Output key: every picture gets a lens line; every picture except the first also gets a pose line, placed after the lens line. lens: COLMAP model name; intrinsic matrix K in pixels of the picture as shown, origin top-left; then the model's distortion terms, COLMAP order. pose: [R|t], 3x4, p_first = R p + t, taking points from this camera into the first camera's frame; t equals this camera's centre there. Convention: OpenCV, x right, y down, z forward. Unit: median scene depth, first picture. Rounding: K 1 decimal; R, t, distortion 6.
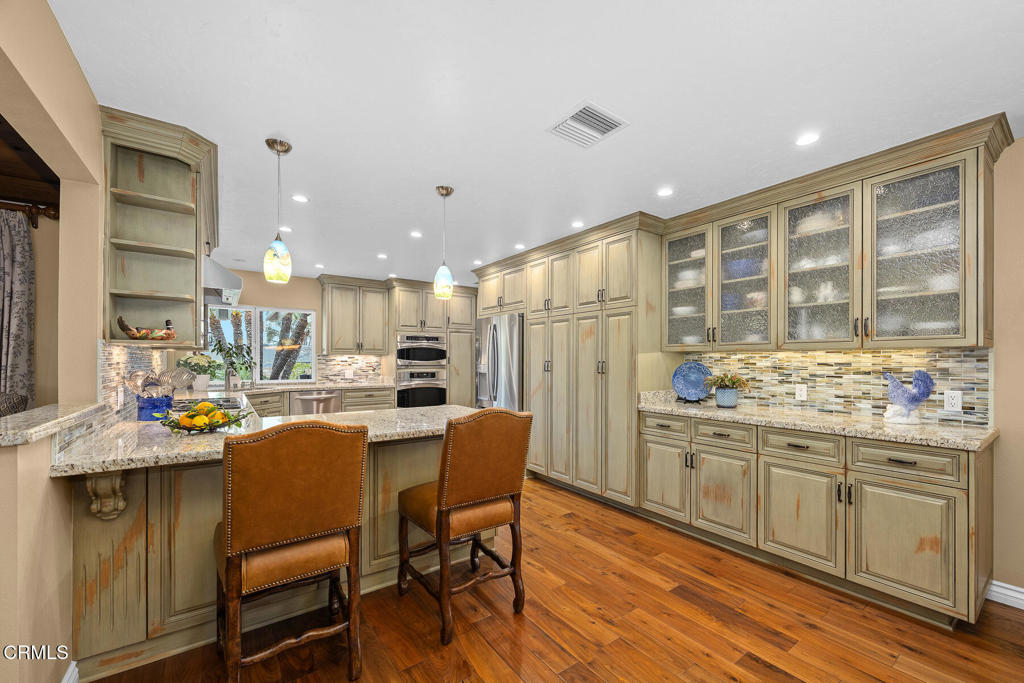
lens RADIAL K [[408.6, 0, 527.4], [0, 408.6, 360.6], [0, 0, 1]] dist [-0.002882, 0.000492]
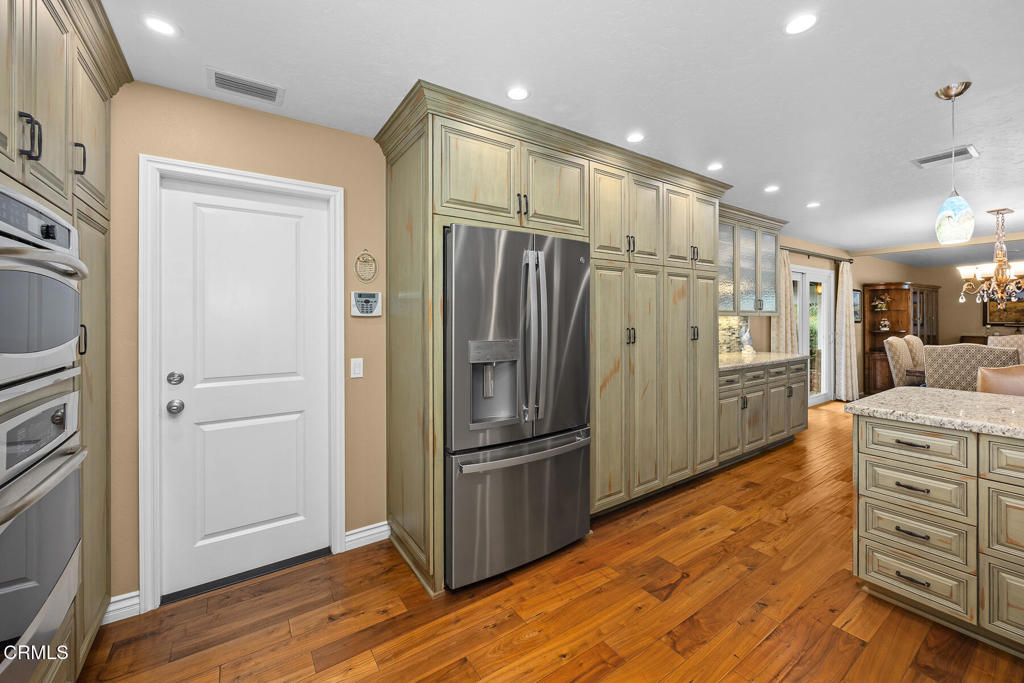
lens RADIAL K [[408.6, 0, 518.7], [0, 408.6, 319.0], [0, 0, 1]] dist [-0.002882, 0.000492]
pose [[0.035898, -0.003059, 0.999351, -0.979034], [0.004397, 0.999986, 0.002903, -0.024744], [-0.999346, 0.004290, 0.035911, 1.811868]]
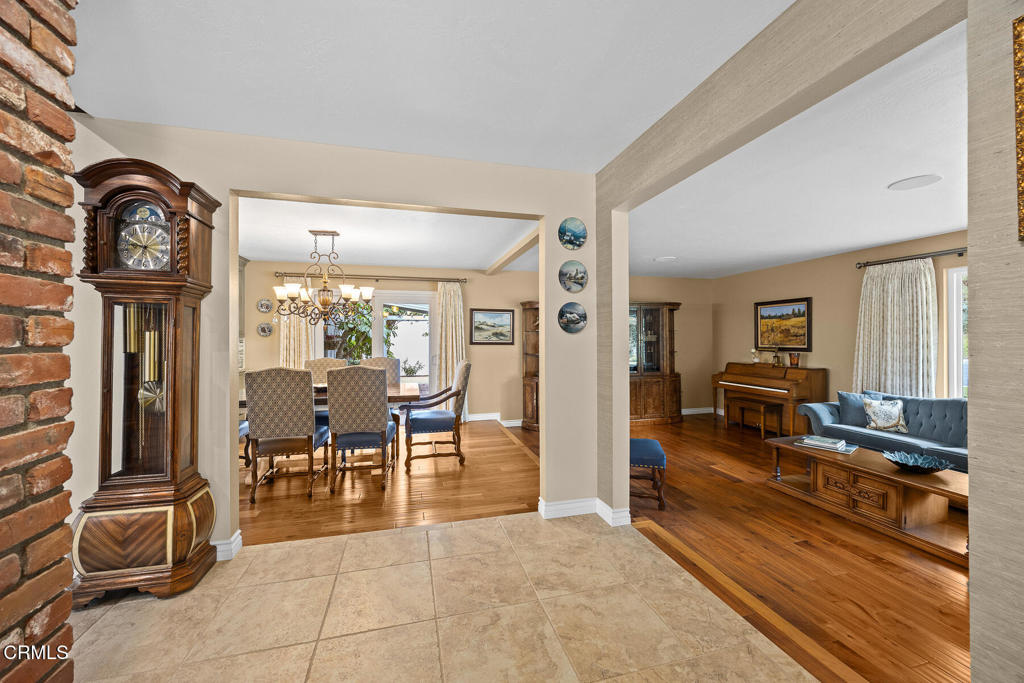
lens RADIAL K [[389.9, 0, 508.8], [0, 389.9, 337.9], [0, 0, 1]] dist [-0.000247, -0.000037]
pose [[0.377097, 0.004096, 0.926165, -0.454360], [0.000527, 0.999989, -0.004637, -0.010935], [-0.926174, 0.002236, 0.377091, -1.228786]]
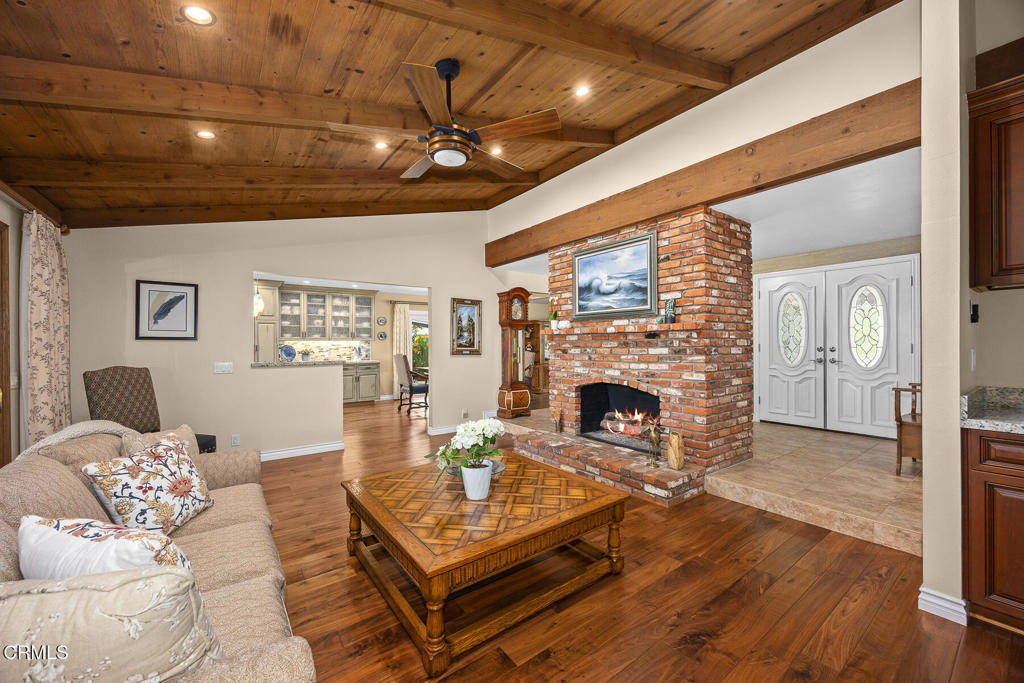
lens RADIAL K [[389.9, 0, 502.1], [0, 389.9, 340.2], [0, 0, 1]] dist [-0.000247, -0.000037]
pose [[0.017007, 0.005192, 0.999842, -2.354187], [0.002980, 0.999982, -0.005243, -0.010635], [-0.999851, 0.003069, 0.016991, -0.354342]]
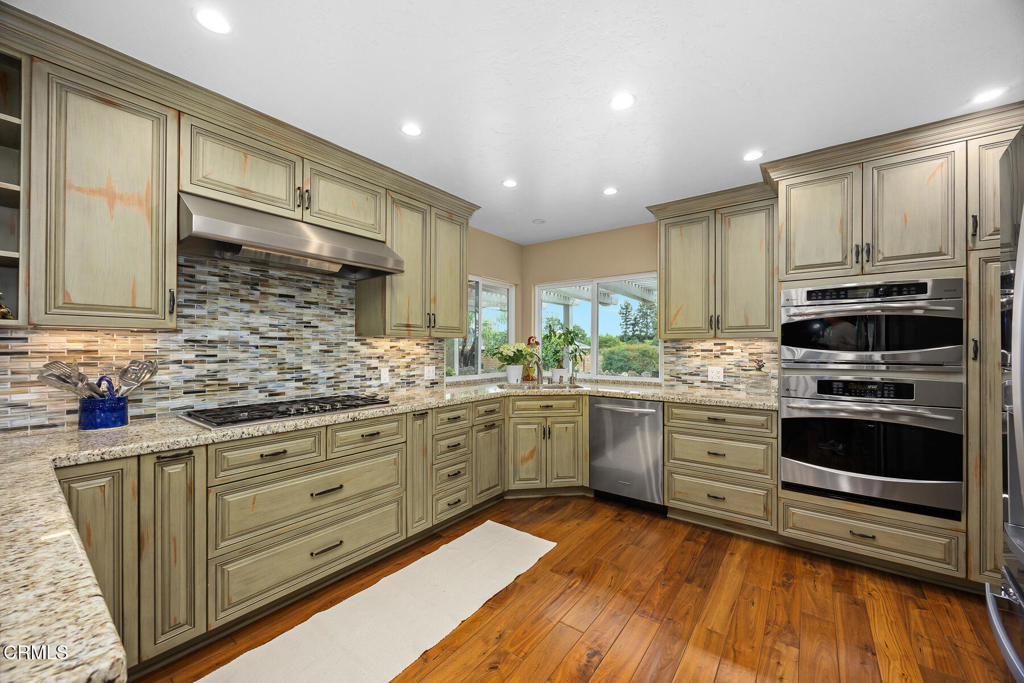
lens RADIAL K [[389.9, 0, 516.9], [0, 389.9, 347.2], [0, 0, 1]] dist [-0.000247, -0.000037]
pose [[0.281669, -0.002084, -0.959509, 0.000627], [-0.002479, 0.999993, -0.002900, -0.002286], [0.959509, 0.003195, 0.281662, 1.359672]]
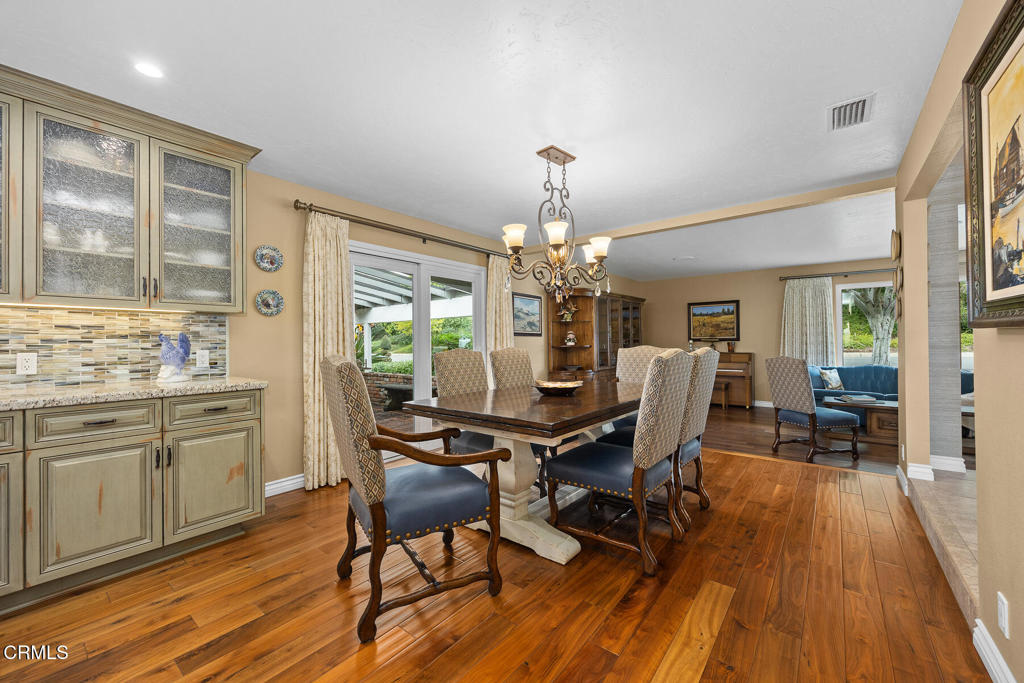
lens RADIAL K [[408.6, 0, 511.9], [0, 408.6, 337.5], [0, 0, 1]] dist [-0.002882, 0.000492]
pose [[-0.257527, 0.013485, 0.966177, -0.302211], [0.008406, 0.999896, -0.011715, 0.050352], [-0.966235, 0.005105, -0.257613, 0.370544]]
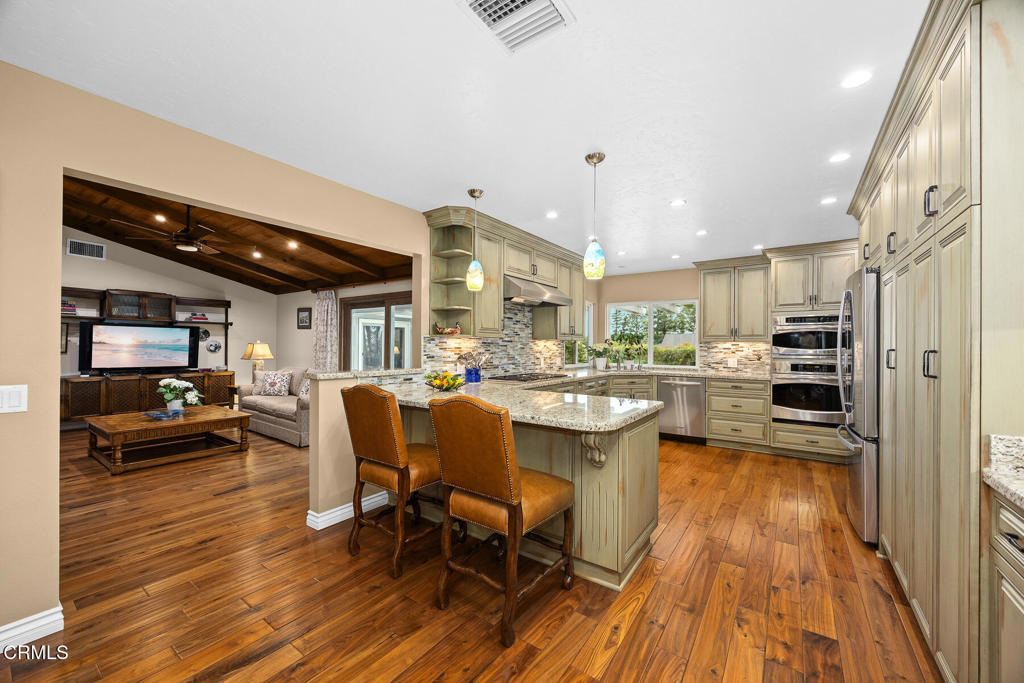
lens RADIAL K [[389.9, 0, 519.9], [0, 389.9, 346.5], [0, 0, 1]] dist [-0.000247, -0.000037]
pose [[0.316776, 0.000725, -0.948500, 0.585985], [-0.005275, 0.999986, -0.000998, 0.000007], [0.948486, 0.005320, 0.316775, 0.598834]]
